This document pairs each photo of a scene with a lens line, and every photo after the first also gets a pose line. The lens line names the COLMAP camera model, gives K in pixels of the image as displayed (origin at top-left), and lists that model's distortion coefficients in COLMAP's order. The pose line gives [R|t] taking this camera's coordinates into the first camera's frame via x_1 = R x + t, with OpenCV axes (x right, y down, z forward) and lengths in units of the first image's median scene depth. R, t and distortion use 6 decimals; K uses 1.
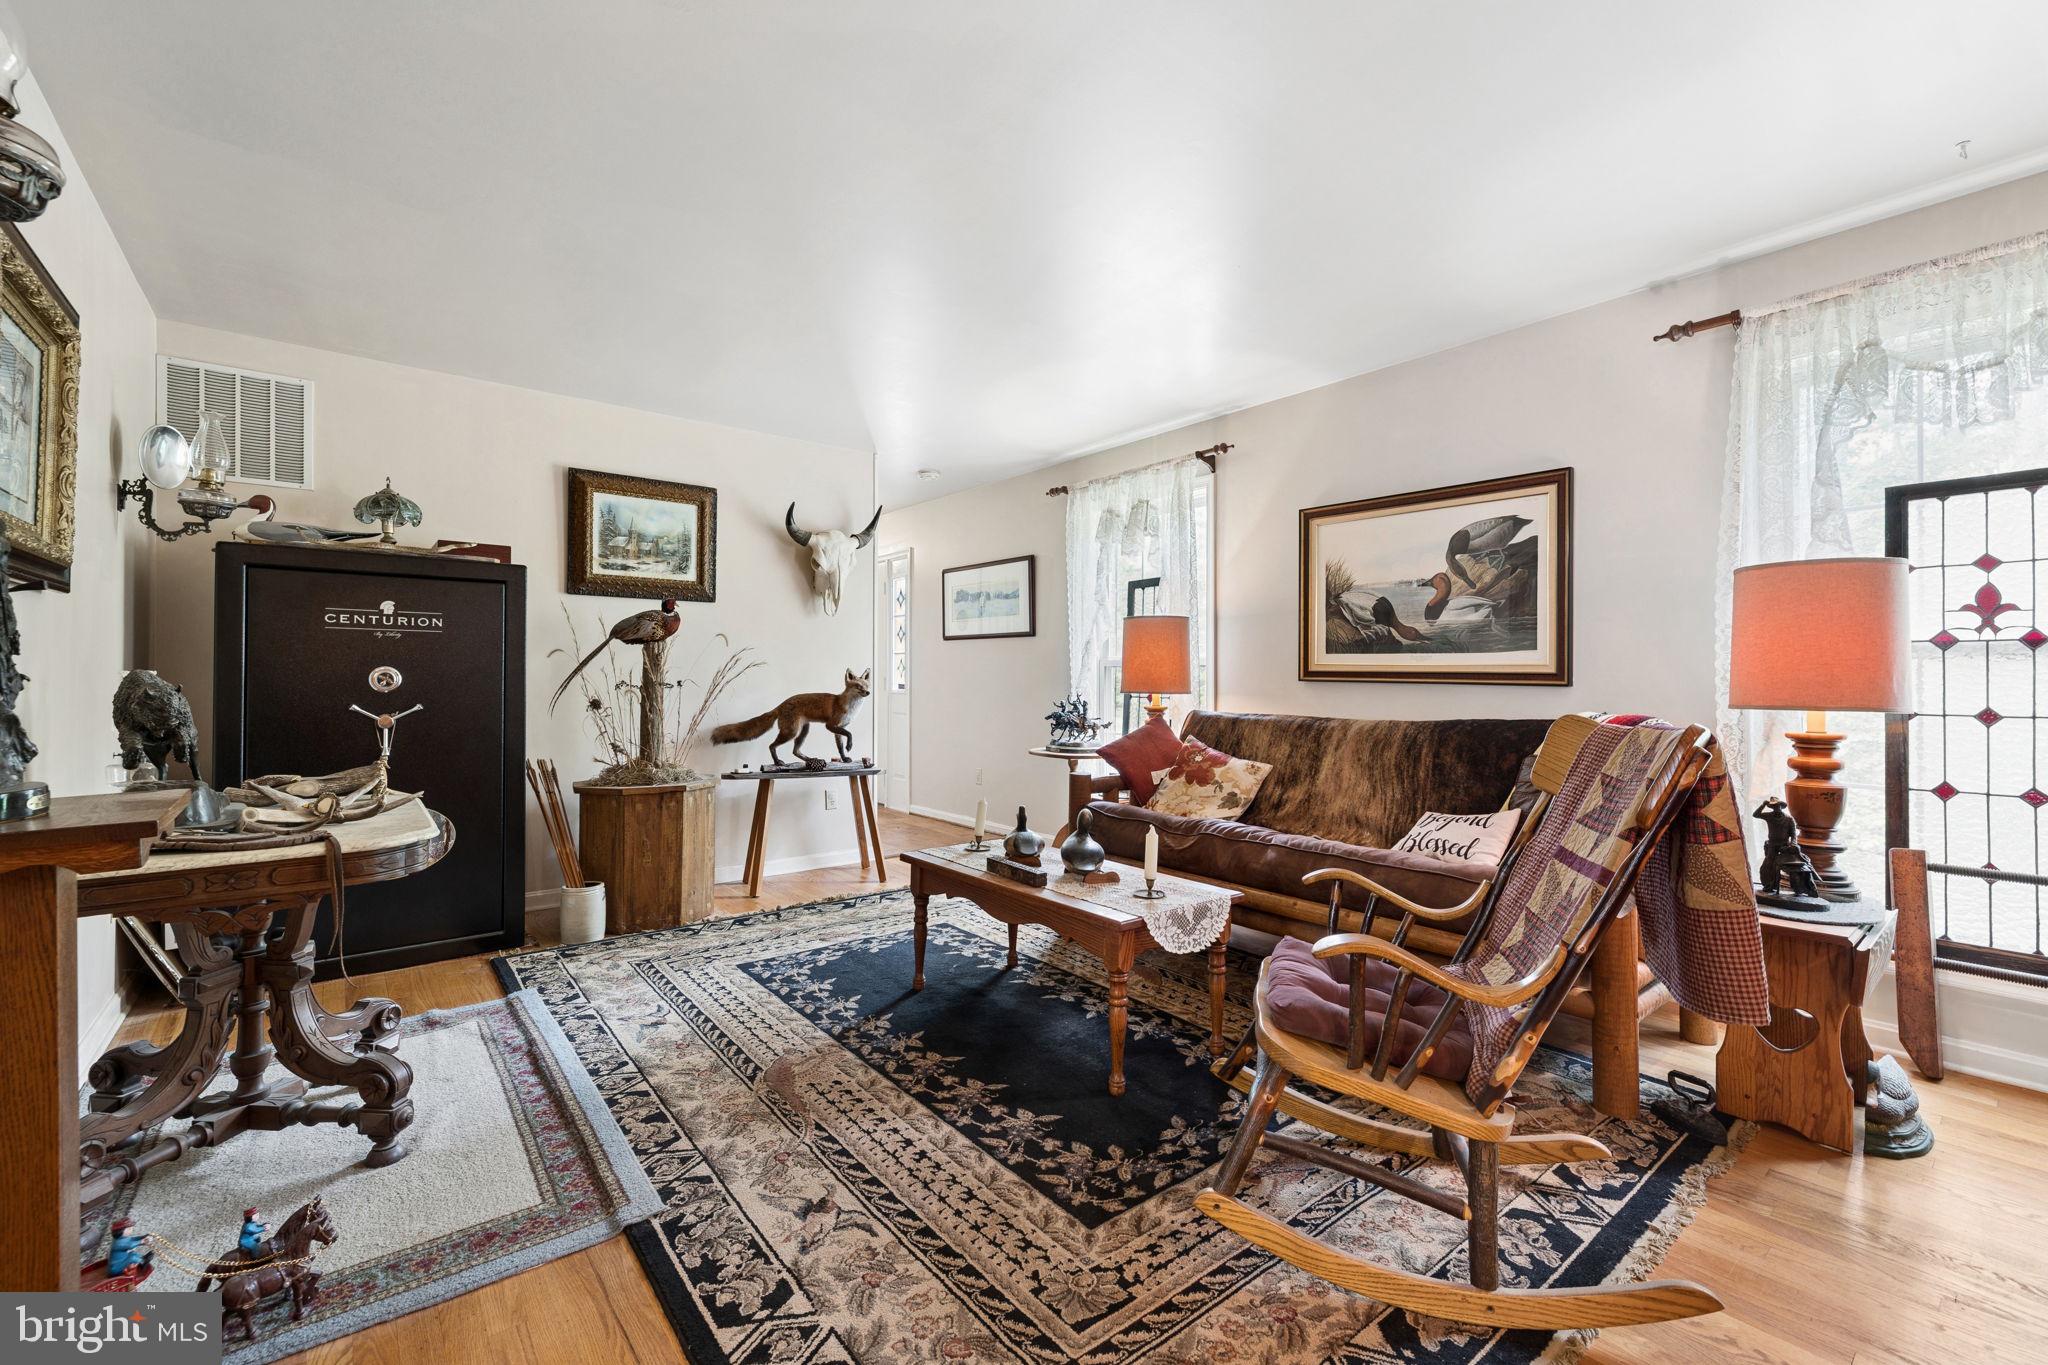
lens RADIAL K [[867.7, 0, 1022.0], [0, 867.7, 676.3], [0, 0, 1]] dist [-0.001935, 0.000690]
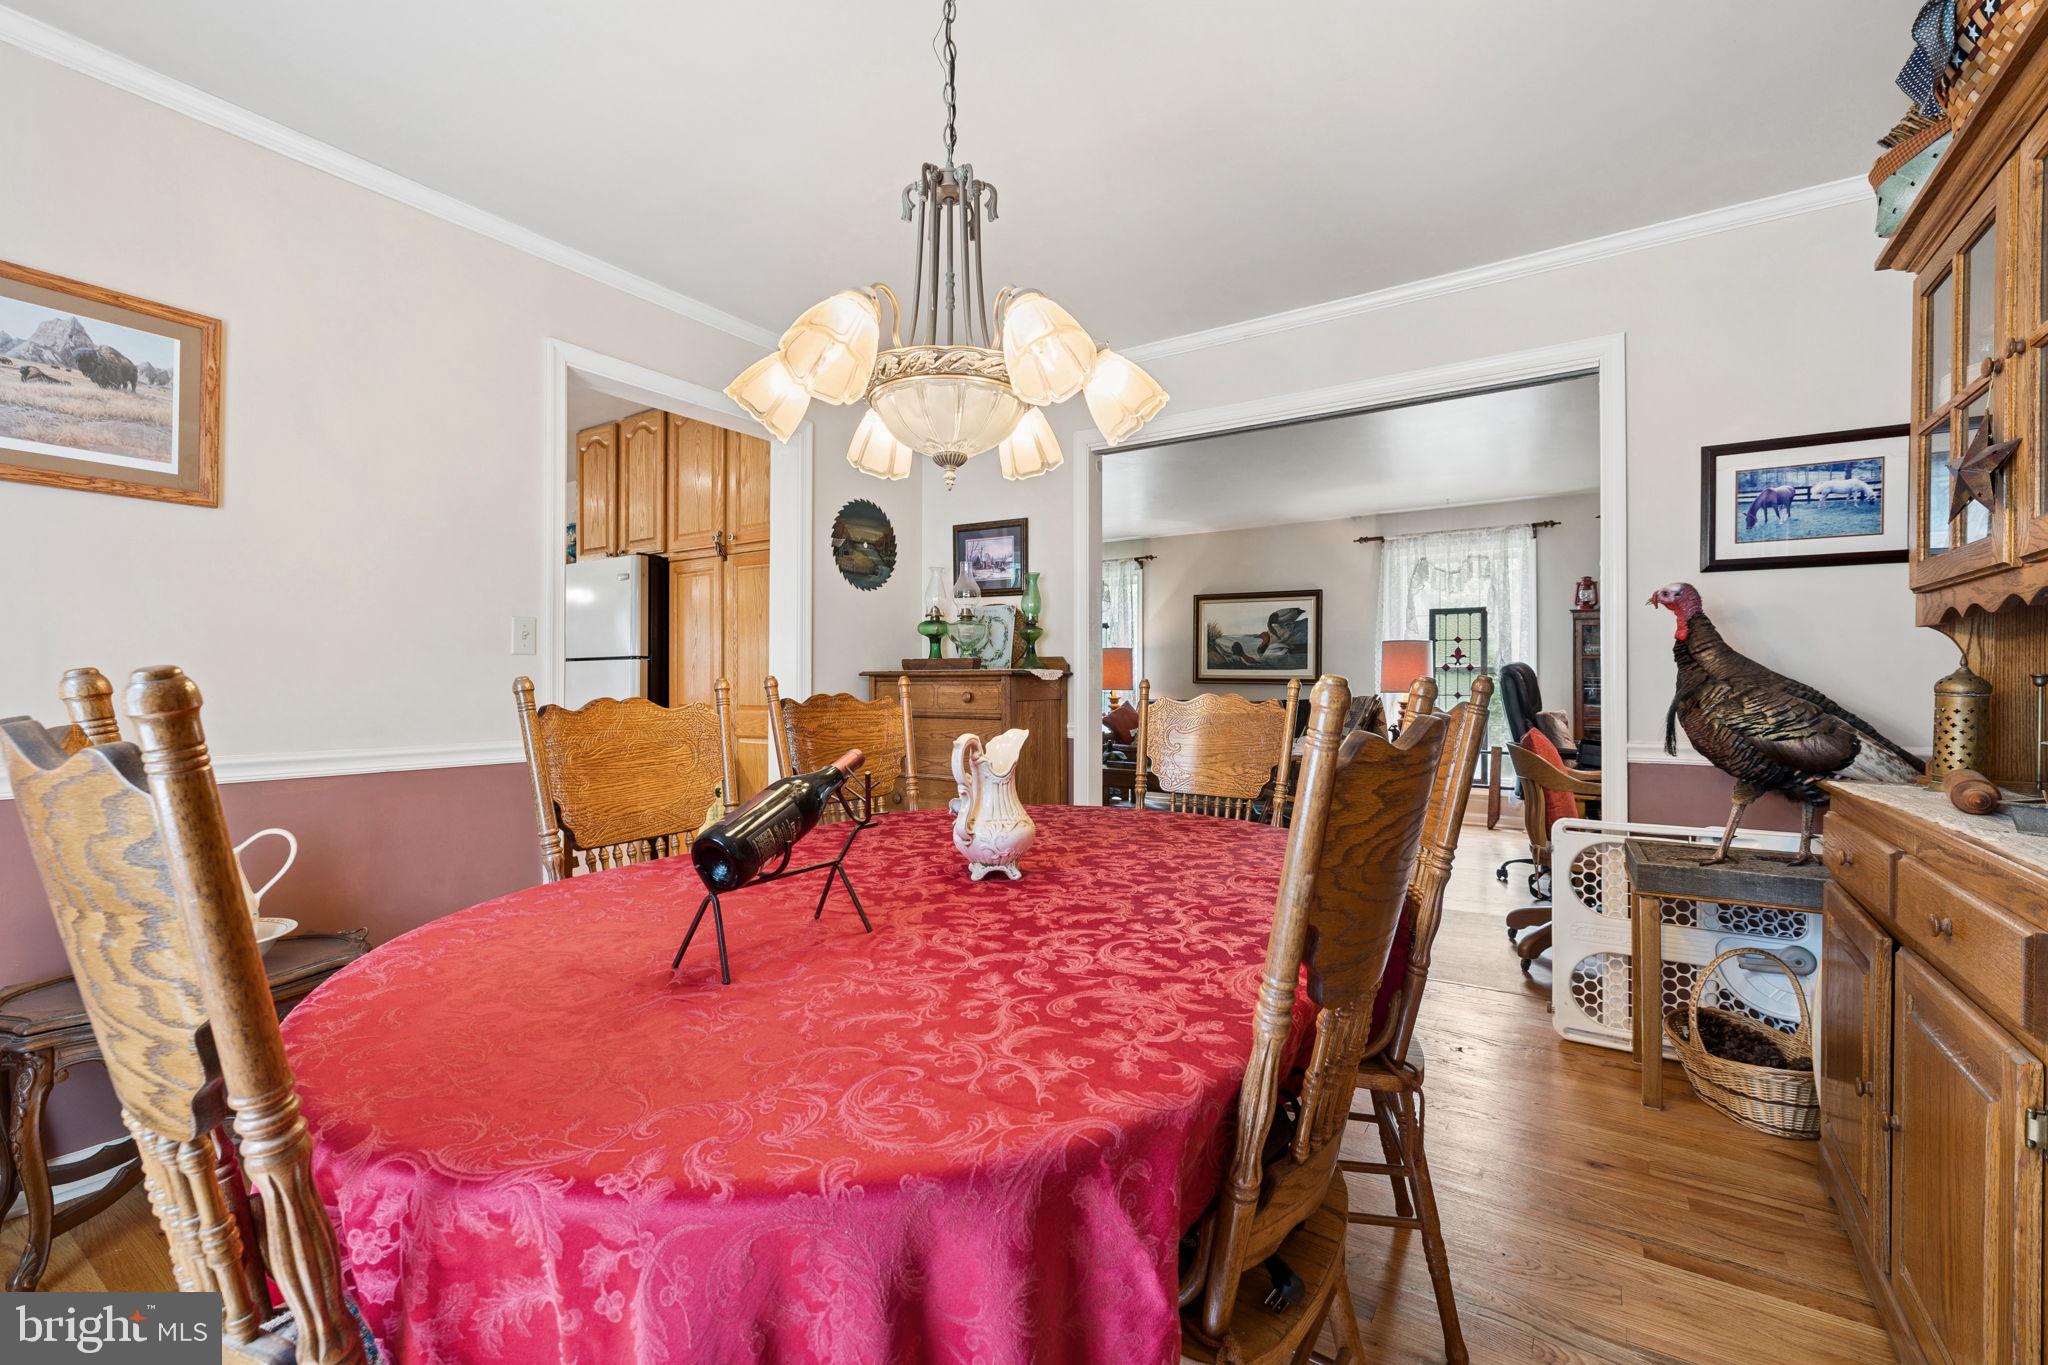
lens RADIAL K [[867.7, 0, 1020.2], [0, 867.7, 685.0], [0, 0, 1]] dist [-0.001935, 0.000690]
pose [[0.952717, 0.001716, 0.303853, -0.800208], [-0.003288, 0.999984, 0.004660, 0.003042], [-0.303841, -0.005439, 0.952707, -0.919495]]
